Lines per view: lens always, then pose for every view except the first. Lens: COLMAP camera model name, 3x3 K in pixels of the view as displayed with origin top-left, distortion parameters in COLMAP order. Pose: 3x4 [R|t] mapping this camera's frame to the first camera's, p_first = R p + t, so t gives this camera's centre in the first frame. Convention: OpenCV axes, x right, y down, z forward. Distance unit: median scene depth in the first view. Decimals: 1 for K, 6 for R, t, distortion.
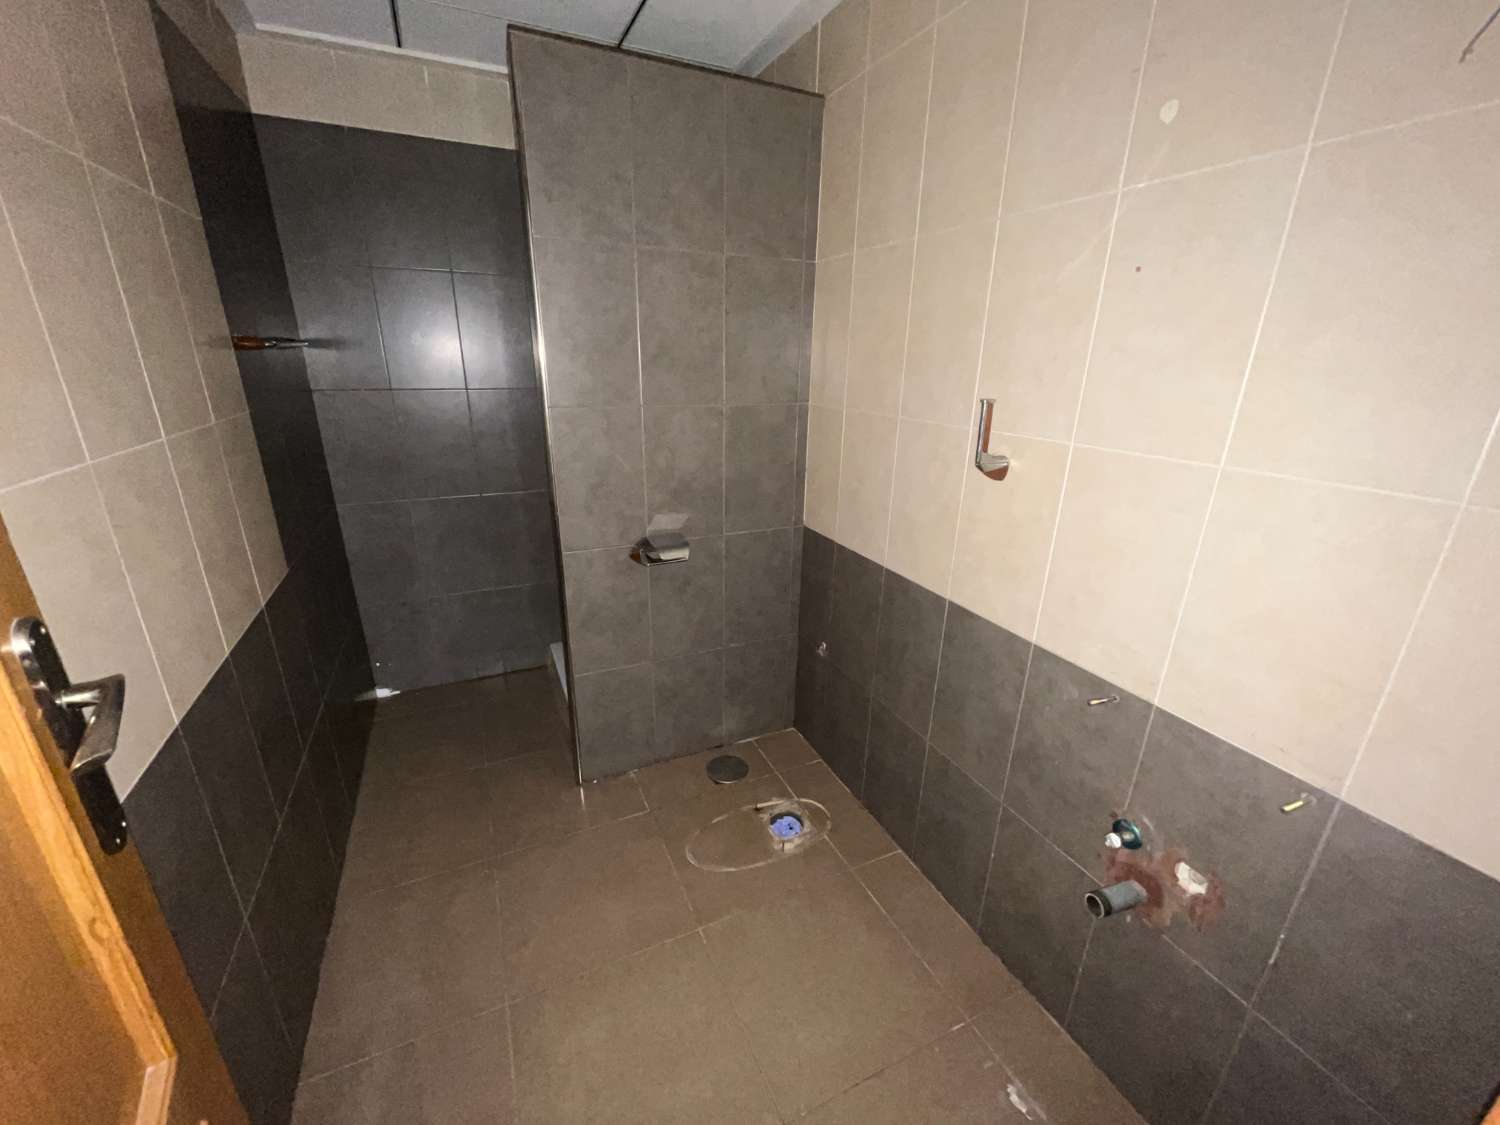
lens RADIAL K [[604.7, 0, 746.6], [0, 604.7, 563.9], [0, 0, 1]] dist [-0.003933, -0.000925]
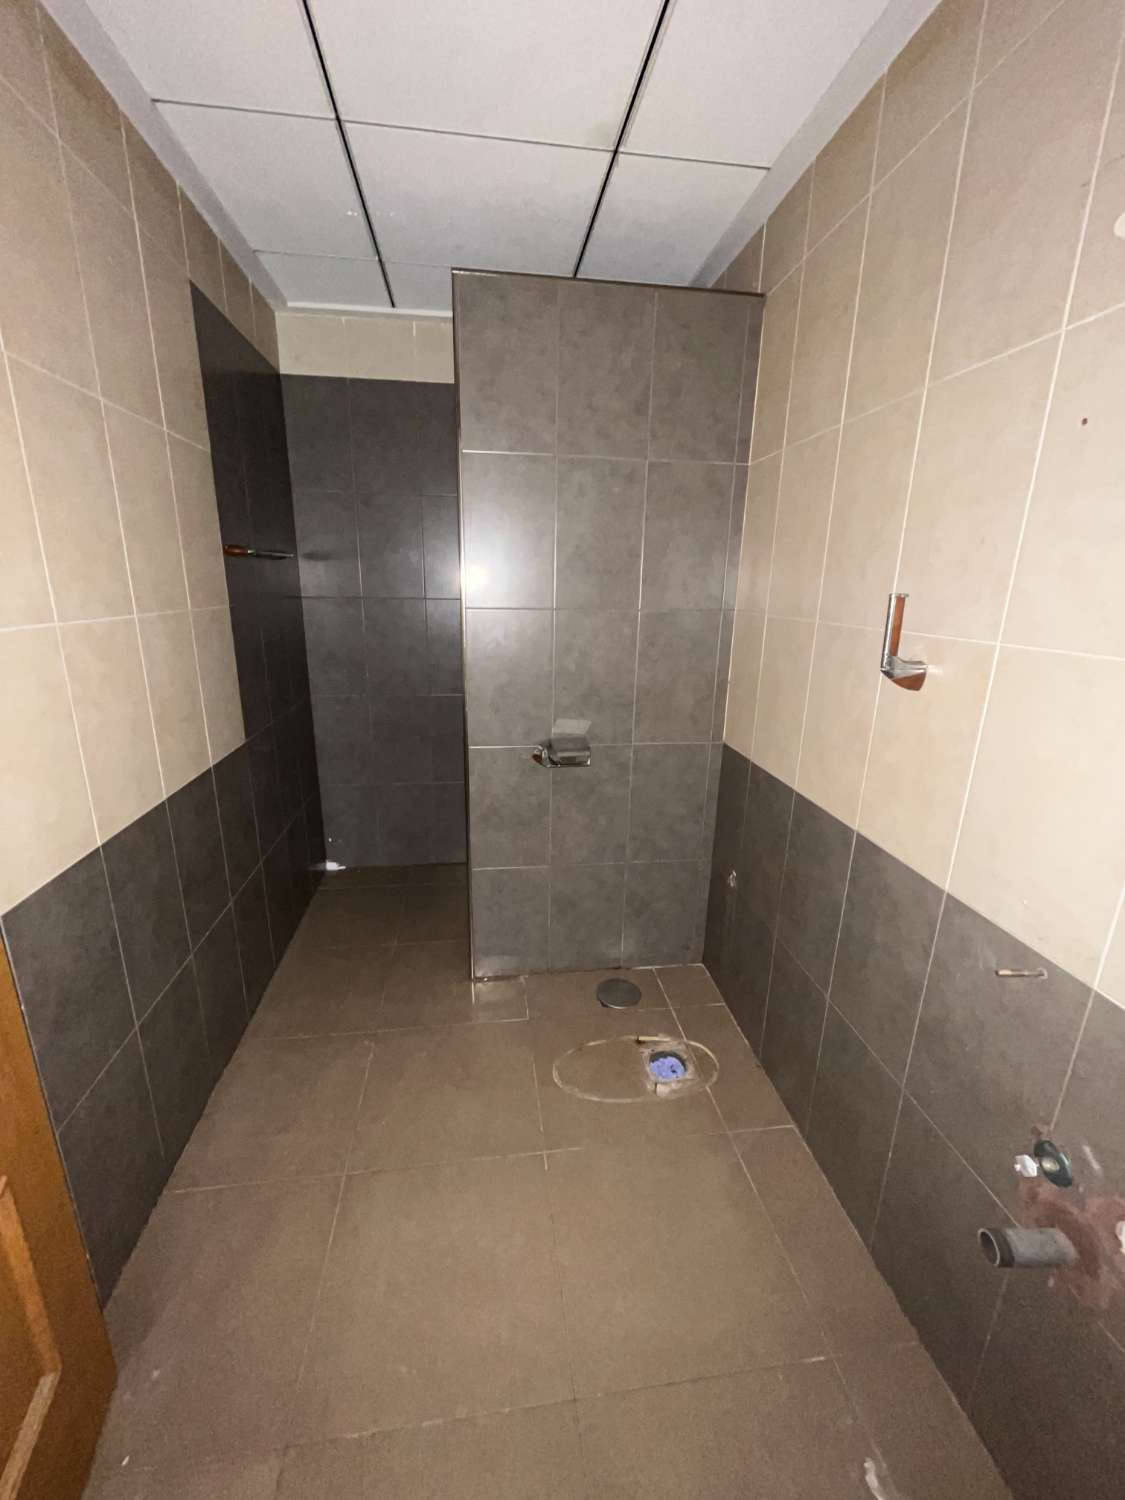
lens RADIAL K [[604.7, 0, 559.1], [0, 604.7, 747.4], [0, 0, 1]] dist [-0.003933, -0.000925]
pose [[0.953356, 0.077448, -0.291742, 0.148669], [-0.098761, 0.993359, -0.059027, 0.028712], [0.285233, 0.085086, 0.954674, 0.050644]]
